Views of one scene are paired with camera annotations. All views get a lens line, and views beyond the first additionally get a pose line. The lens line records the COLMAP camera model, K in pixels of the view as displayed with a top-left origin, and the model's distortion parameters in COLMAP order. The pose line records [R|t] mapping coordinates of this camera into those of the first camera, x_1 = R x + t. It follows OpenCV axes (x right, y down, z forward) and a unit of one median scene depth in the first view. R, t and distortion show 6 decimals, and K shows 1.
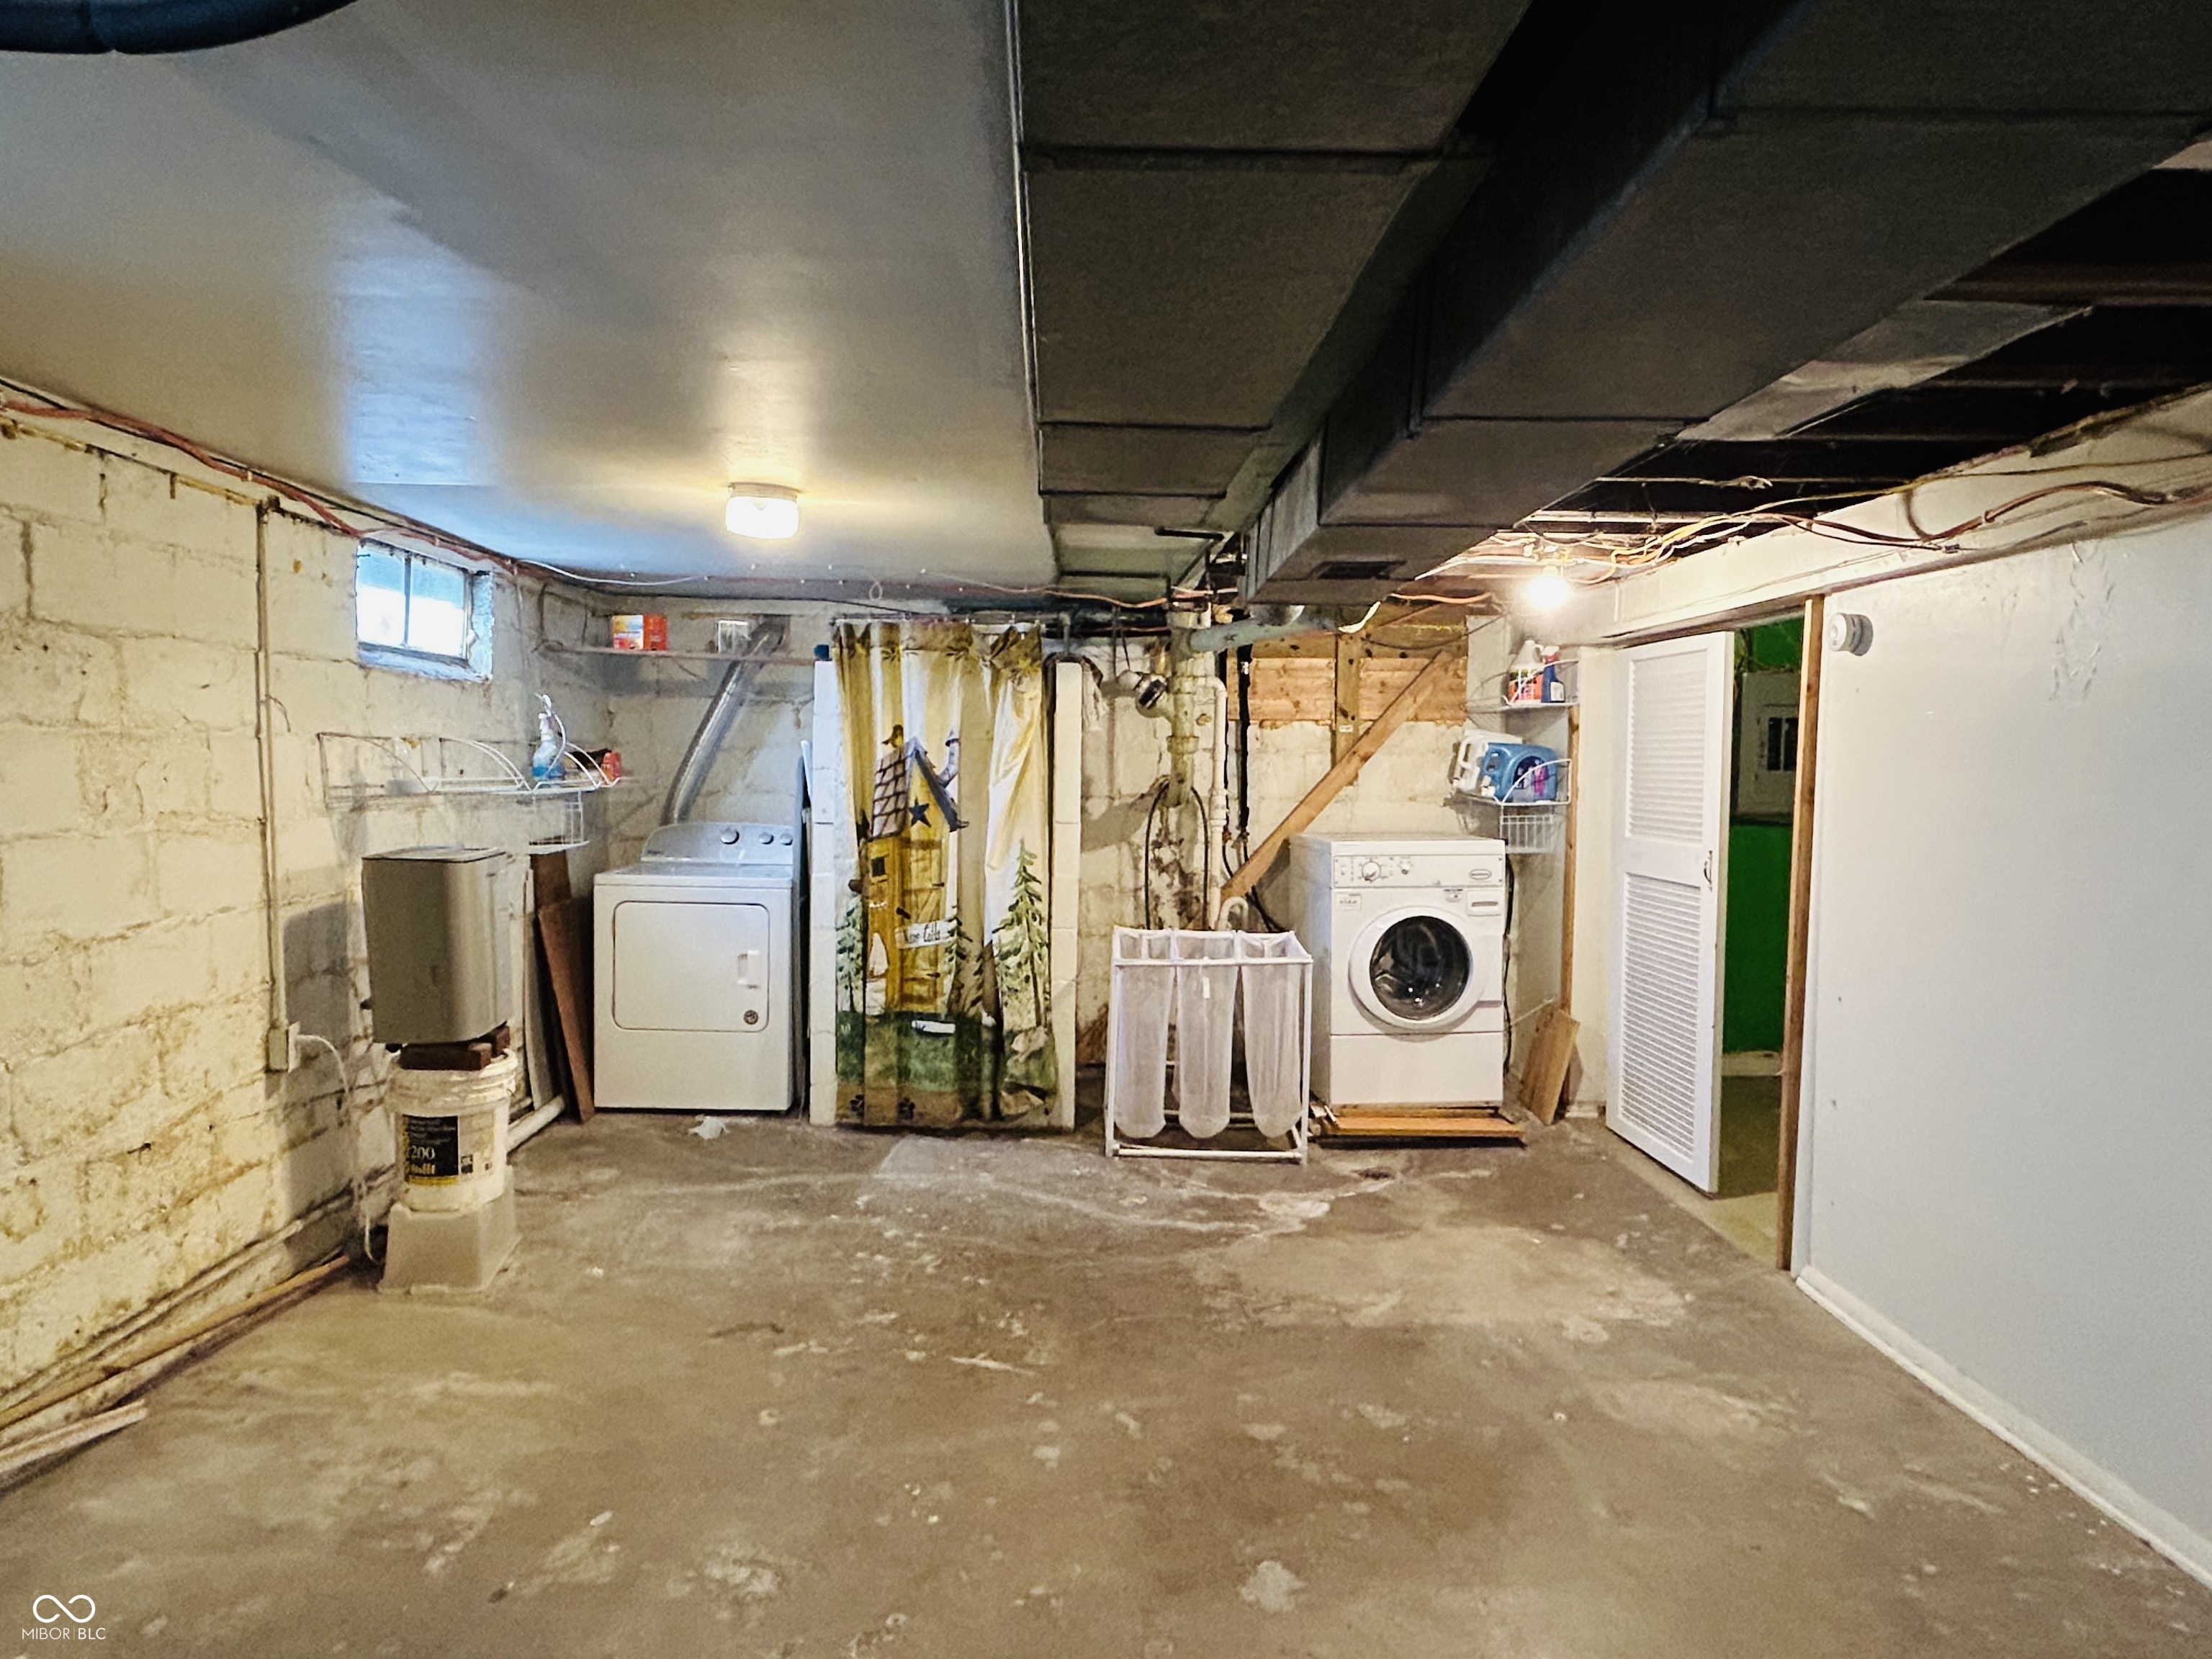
lens RADIAL K [[1334.4, 0, 1095.4], [0, 1334.4, 830.4], [0, 0, 1]] dist [-0.007020, 0.000785]
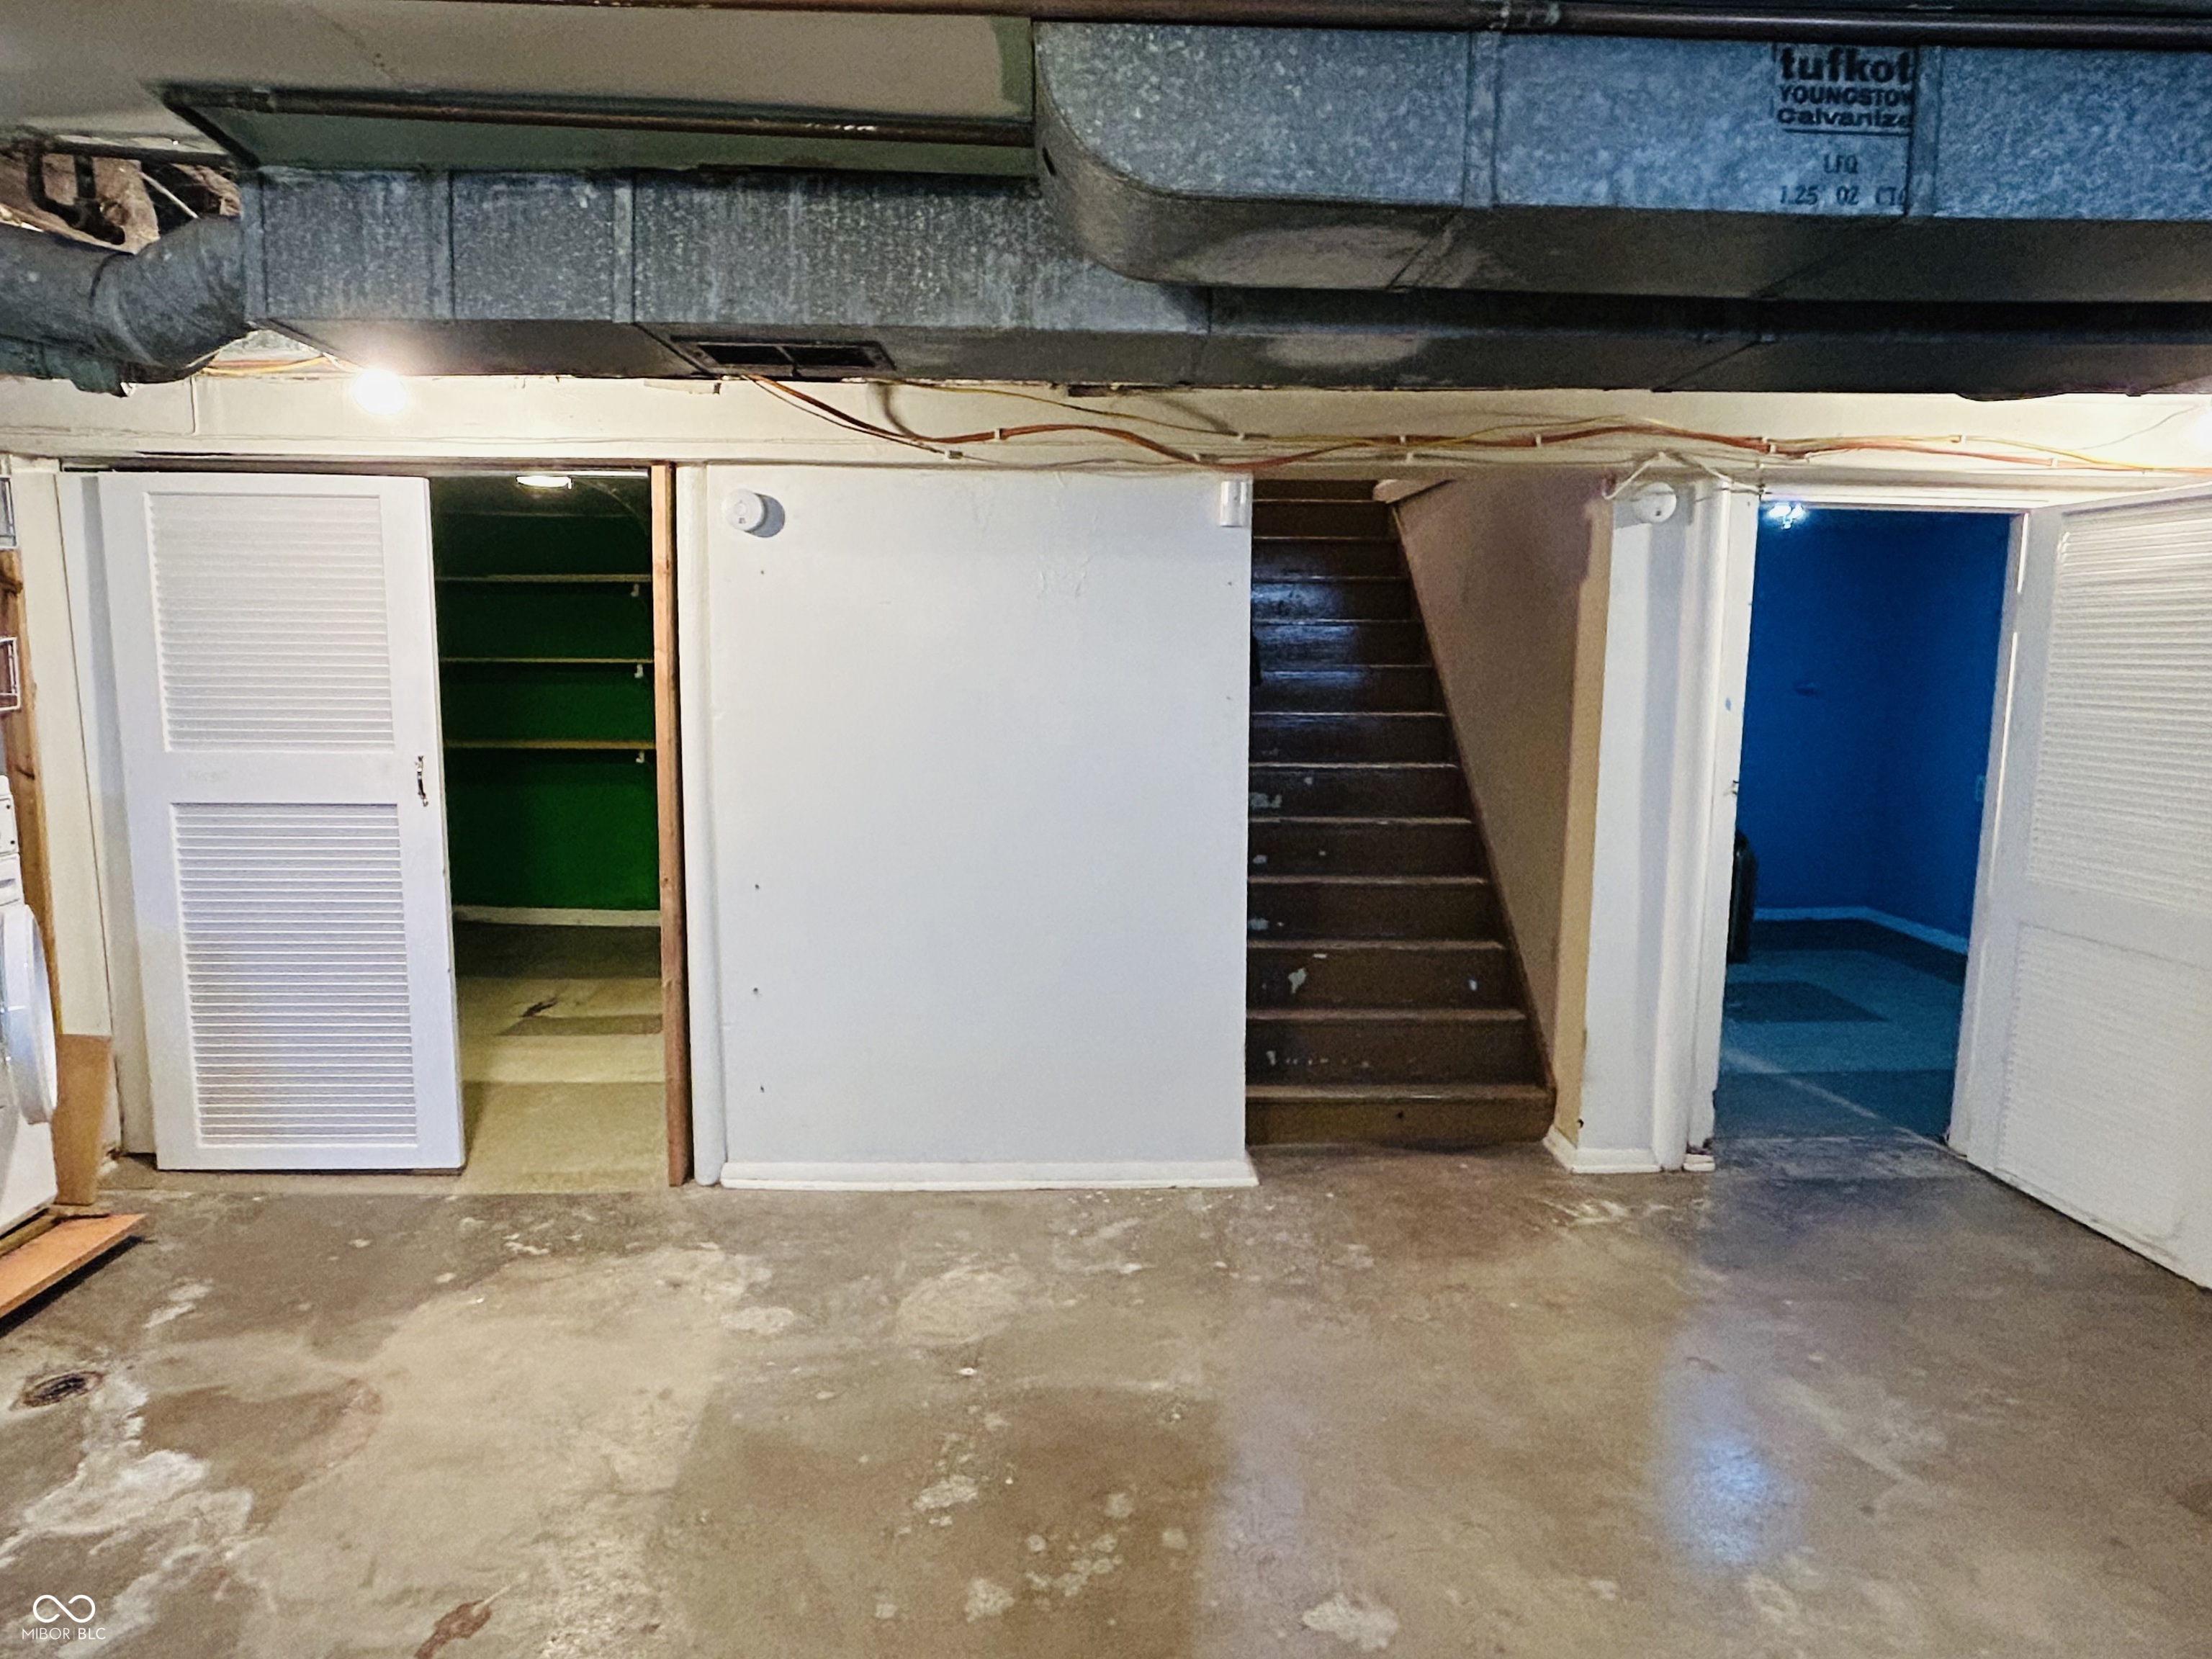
lens RADIAL K [[1334.4, 0, 1095.4], [0, 1334.4, 830.4], [0, 0, 1]] dist [-0.007020, 0.000785]
pose [[-0.014363, -0.137556, 0.990390, -0.408434], [0.045028, 0.989398, 0.138072, -0.039202], [-0.998882, 0.046579, -0.008017, 0.729244]]
